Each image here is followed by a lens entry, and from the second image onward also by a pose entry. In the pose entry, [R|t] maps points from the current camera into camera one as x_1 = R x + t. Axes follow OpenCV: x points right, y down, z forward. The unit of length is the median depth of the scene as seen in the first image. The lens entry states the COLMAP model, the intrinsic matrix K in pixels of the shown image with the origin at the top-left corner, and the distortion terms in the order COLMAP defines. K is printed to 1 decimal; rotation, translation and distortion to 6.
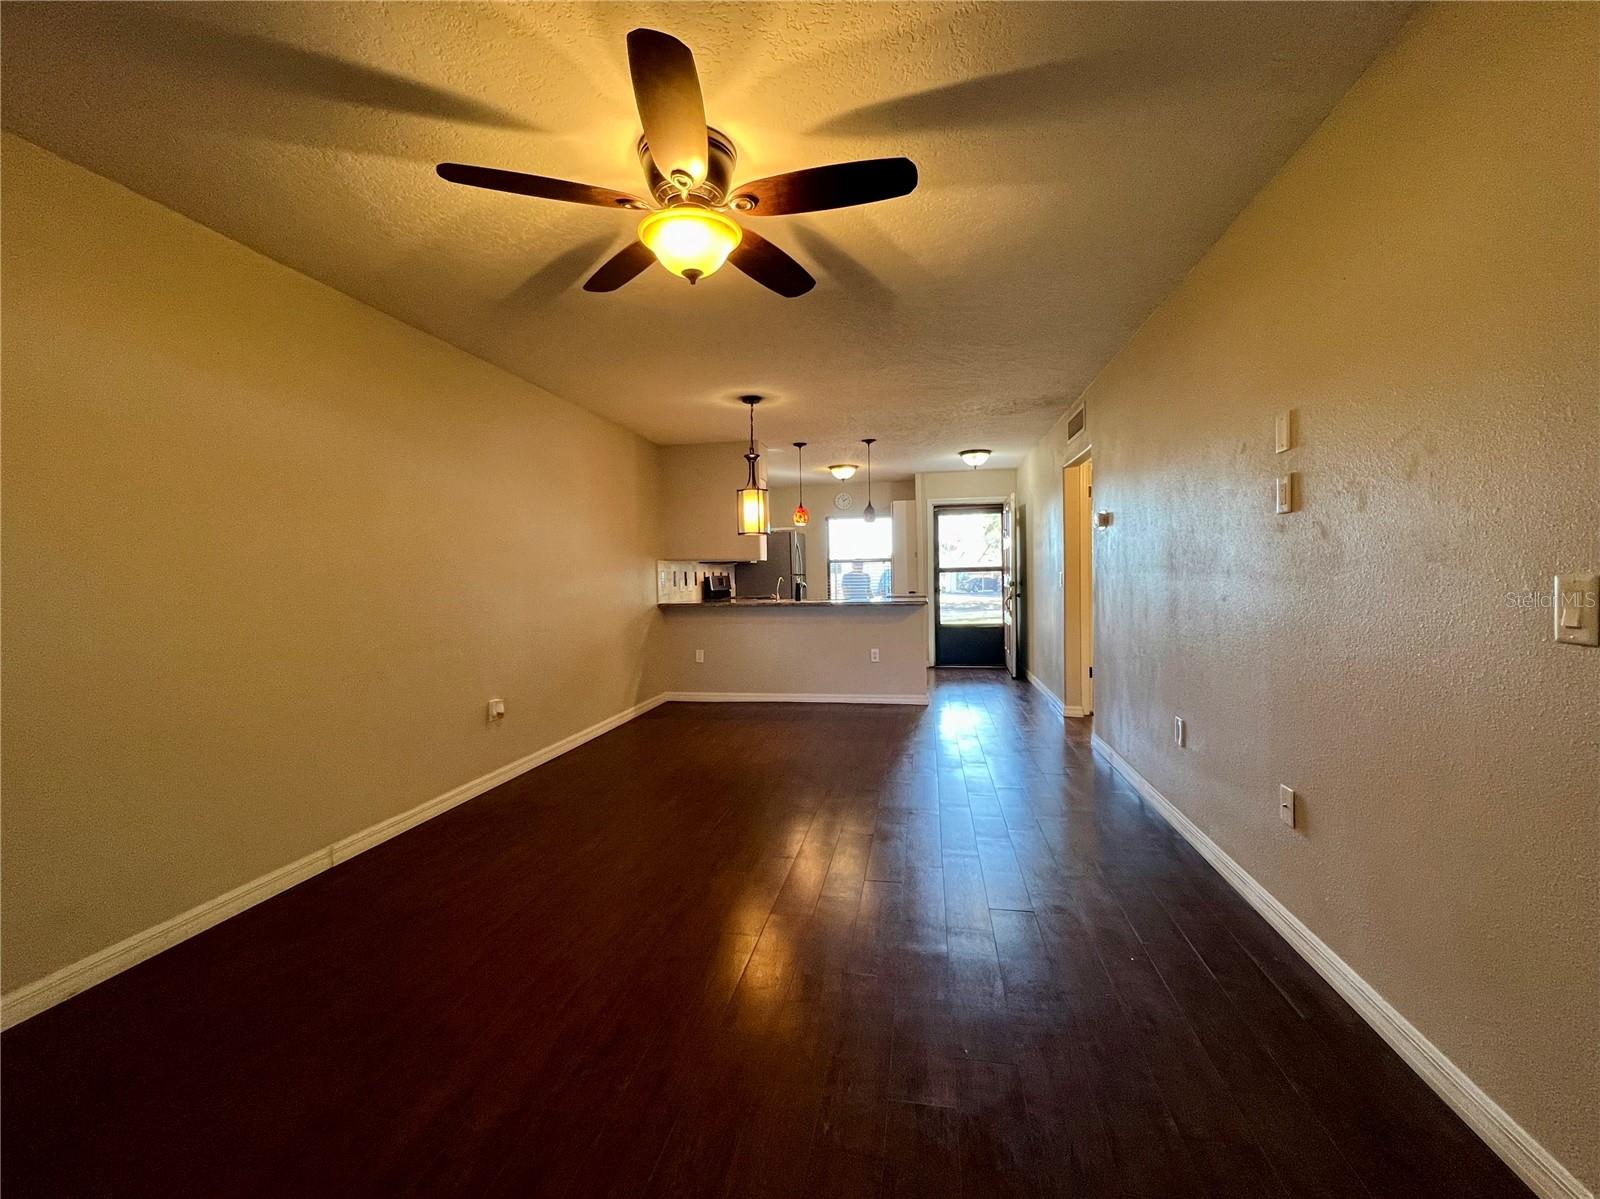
lens RADIAL K [[679.5, 0, 800.0], [0, 679.5, 599.5], [0, 0, 1]] dist [0.002639, 0.000003]
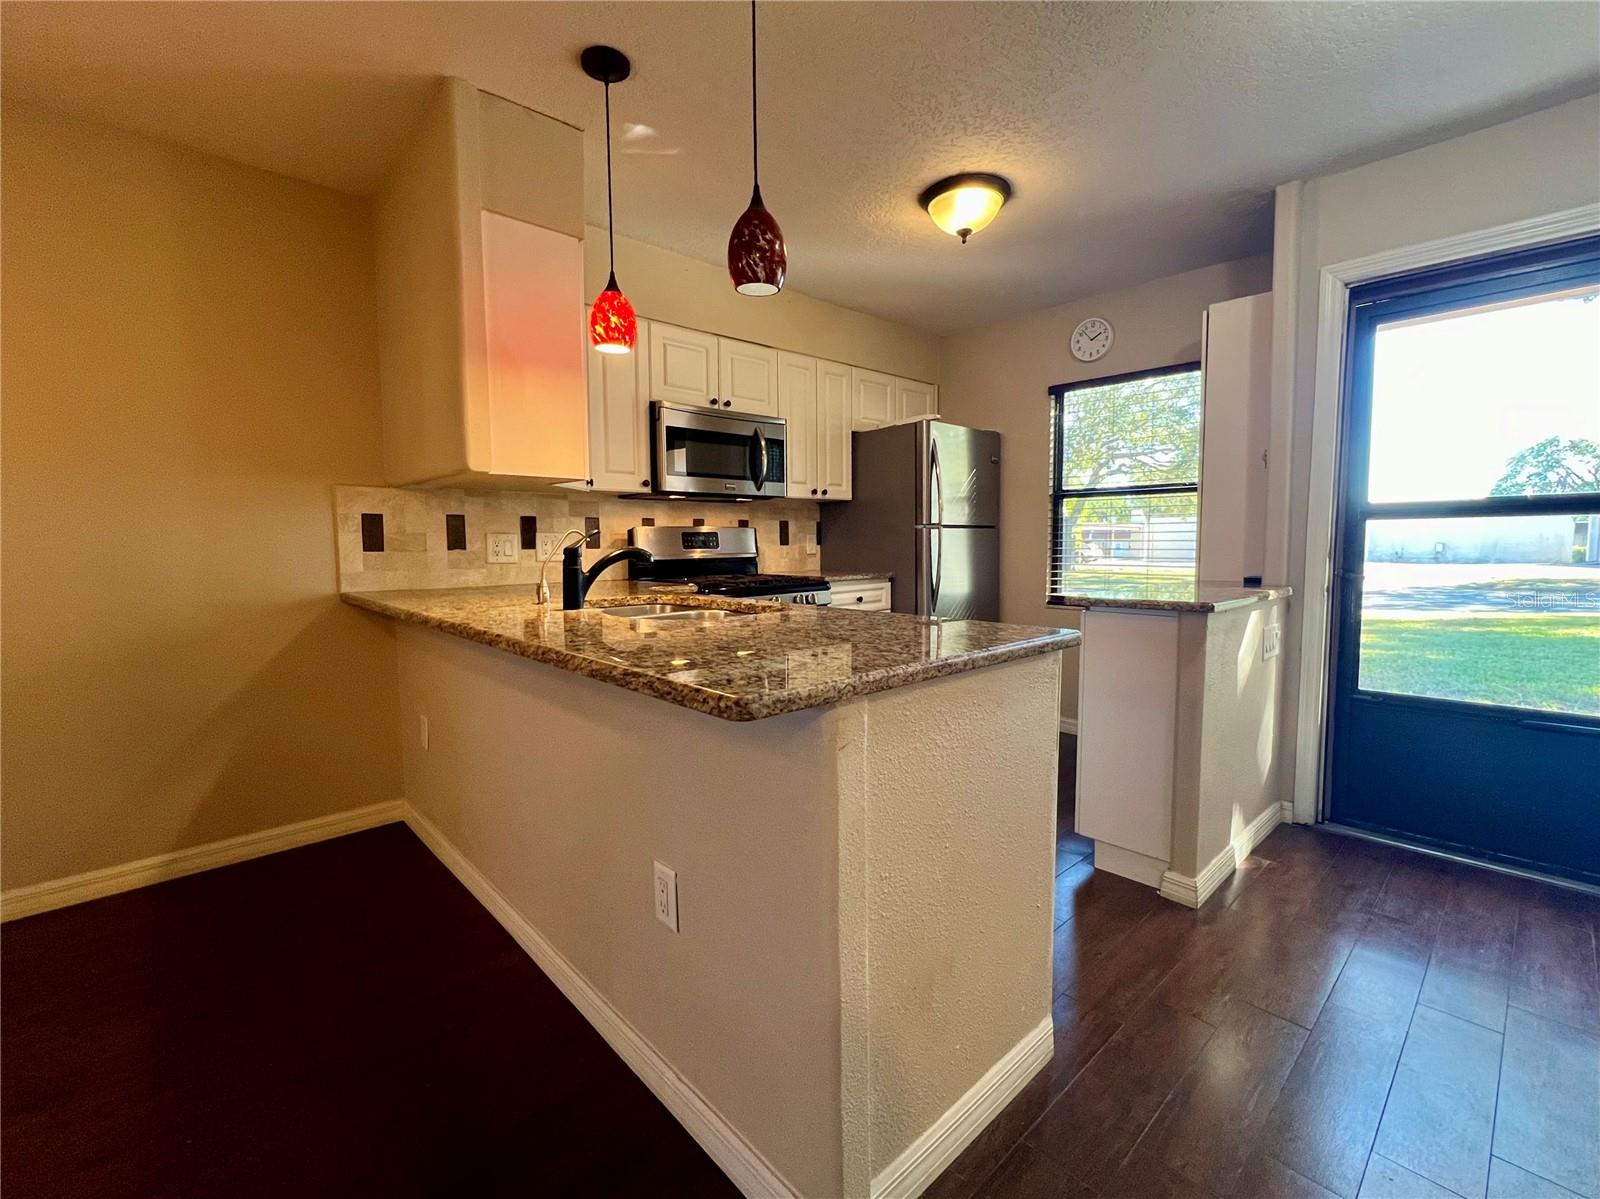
lens RADIAL K [[679.5, 0, 800.0], [0, 679.5, 599.5], [0, 0, 1]] dist [0.002639, 0.000003]
pose [[0.796295, 0.068846, -0.600978, 0.193564], [-0.027951, 0.996629, 0.077136, -0.020983], [0.604262, -0.044625, 0.795535, 0.620329]]
